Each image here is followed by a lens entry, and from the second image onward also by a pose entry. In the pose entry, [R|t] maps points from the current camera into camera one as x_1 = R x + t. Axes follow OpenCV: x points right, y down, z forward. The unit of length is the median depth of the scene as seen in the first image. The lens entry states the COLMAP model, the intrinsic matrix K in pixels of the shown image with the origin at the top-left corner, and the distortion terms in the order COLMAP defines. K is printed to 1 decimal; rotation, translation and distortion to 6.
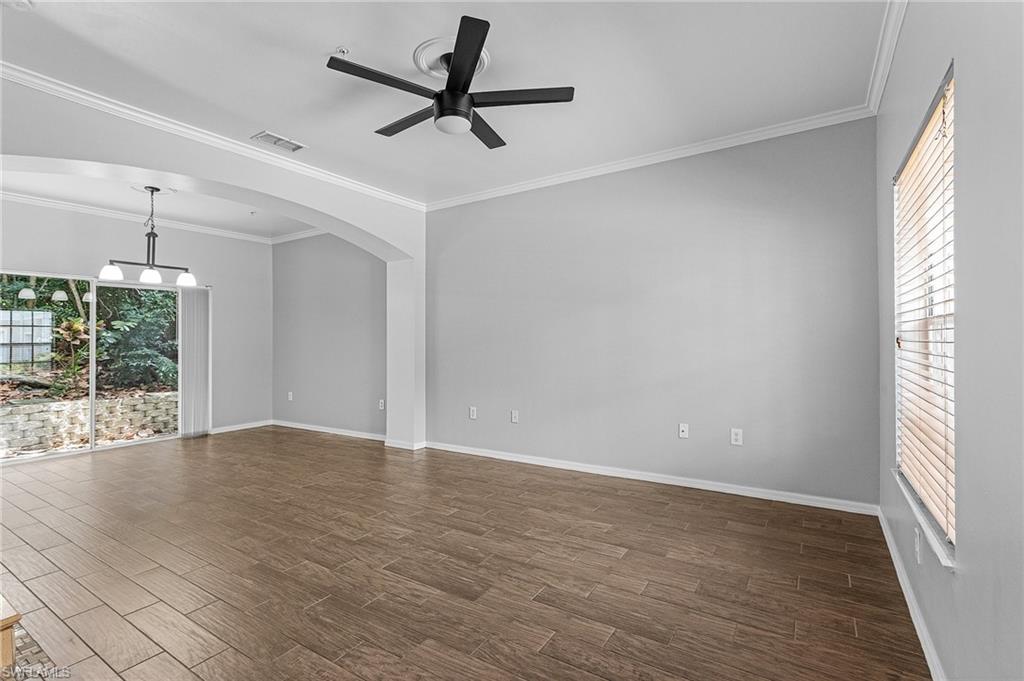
lens RADIAL K [[475.1, 0, 504.5], [0, 475.1, 318.9], [0, 0, 1]] dist [0.003911, -0.001185]
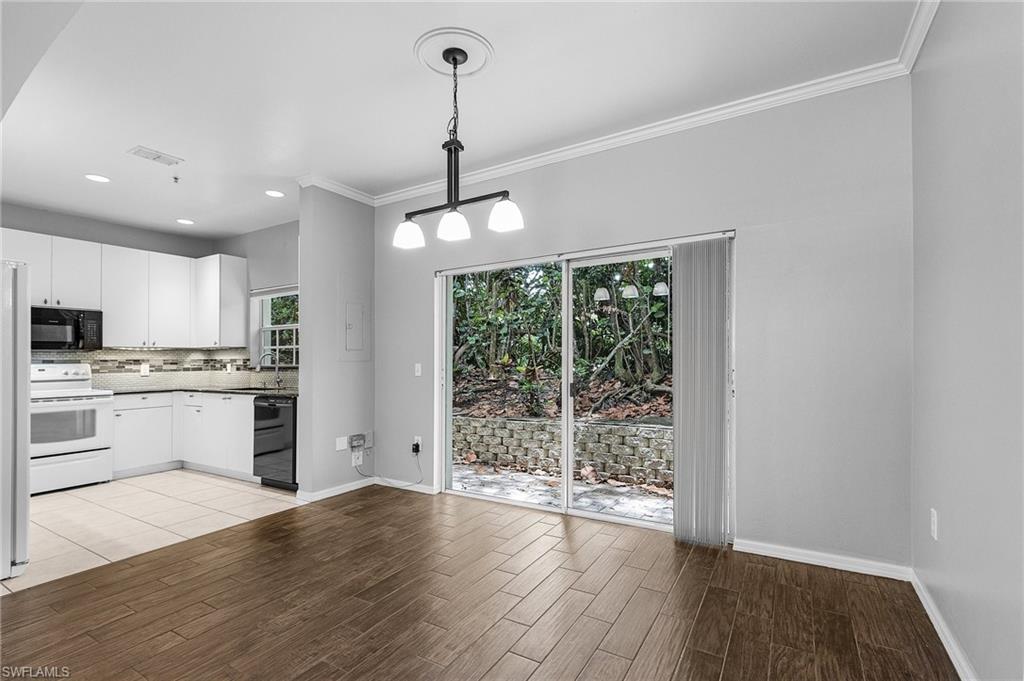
lens RADIAL K [[475.1, 0, 512.2], [0, 475.1, 352.2], [0, 0, 1]] dist [0.003911, -0.001185]
pose [[0.044113, -0.000470, -0.999026, -0.226640], [0.056479, 0.998402, 0.002024, 0.052368], [0.997429, -0.056513, 0.044069, 1.057613]]
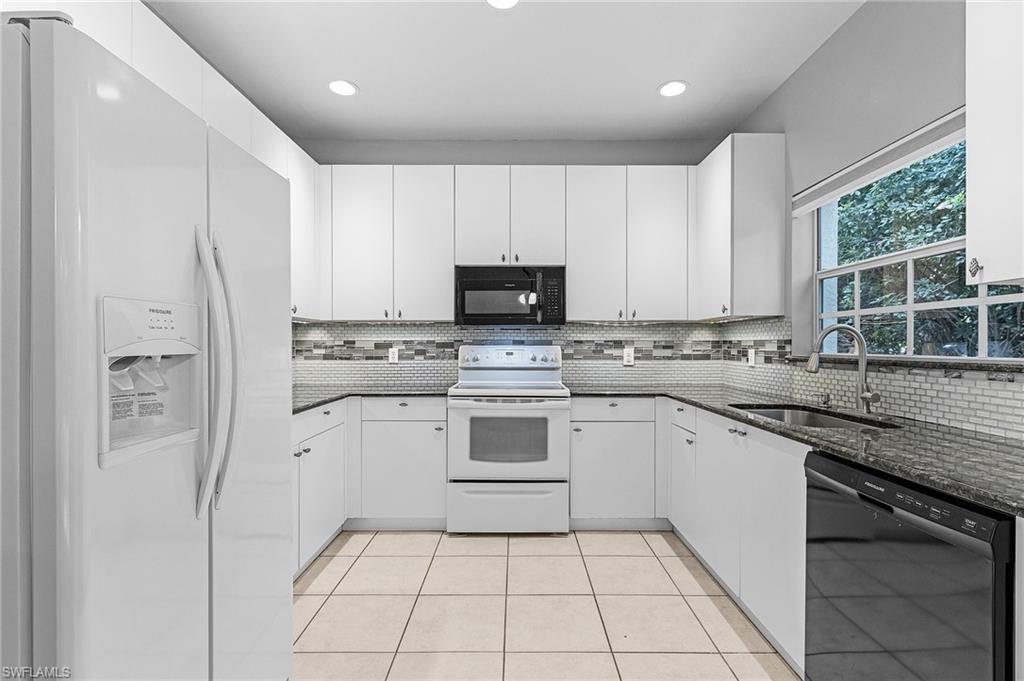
lens RADIAL K [[475.1, 0, 520.0], [0, 475.1, 341.4], [0, 0, 1]] dist [0.003911, -0.001185]
pose [[-0.828280, 0.009515, -0.560234, -0.880349], [0.037660, 0.998540, -0.038720, 0.046049], [0.559048, -0.053170, -0.827429, 0.731820]]
